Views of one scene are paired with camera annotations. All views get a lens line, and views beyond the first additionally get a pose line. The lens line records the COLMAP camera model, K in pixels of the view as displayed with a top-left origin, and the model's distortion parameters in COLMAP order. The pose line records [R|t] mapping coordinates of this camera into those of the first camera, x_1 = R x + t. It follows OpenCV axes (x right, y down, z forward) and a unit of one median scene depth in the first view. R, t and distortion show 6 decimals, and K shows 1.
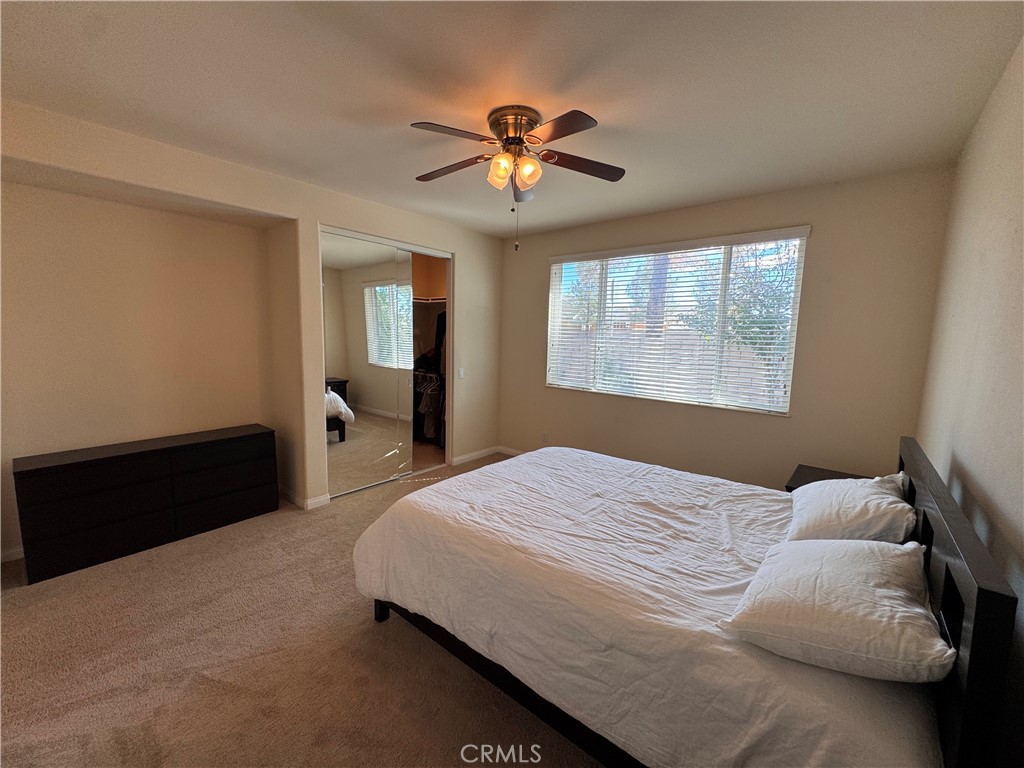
lens RADIAL K [[408.3, 0, 511.5], [0, 408.3, 379.0], [0, 0, 1]] dist [-0.006158, 0.001092]
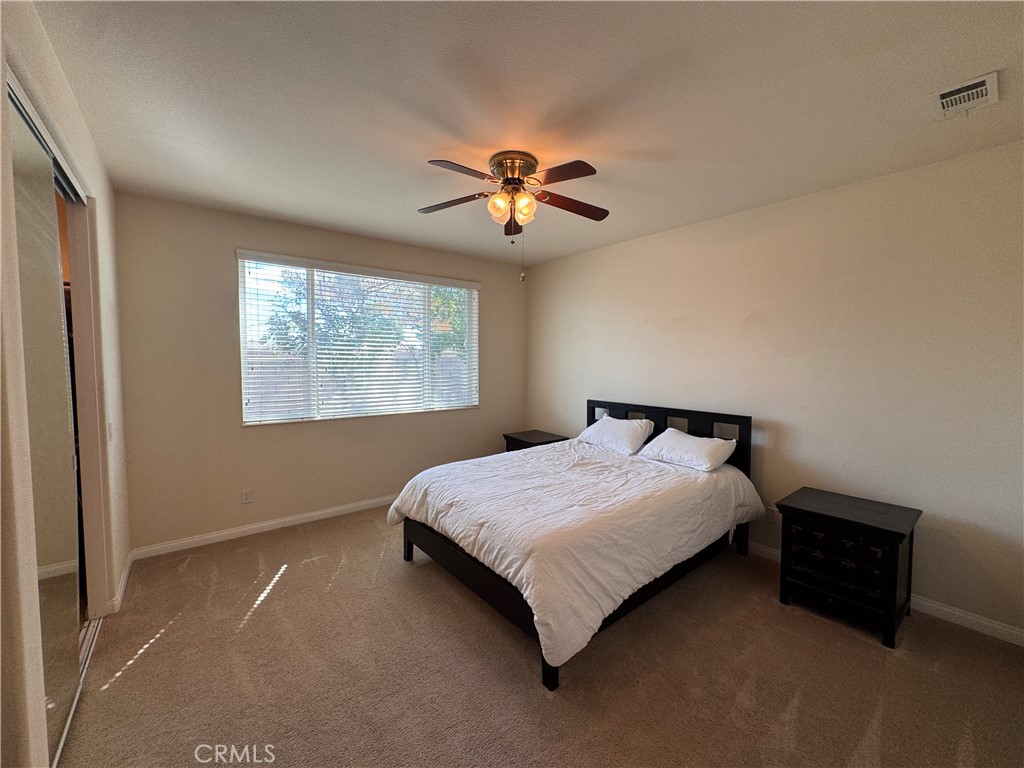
lens RADIAL K [[408.3, 0, 510.6], [0, 408.3, 381.3], [0, 0, 1]] dist [-0.006158, 0.001092]
pose [[0.204256, -0.074471, 0.976081, -1.029159], [0.108577, 0.992673, 0.053016, -0.096372], [-0.972877, 0.095152, 0.210845, 0.765624]]
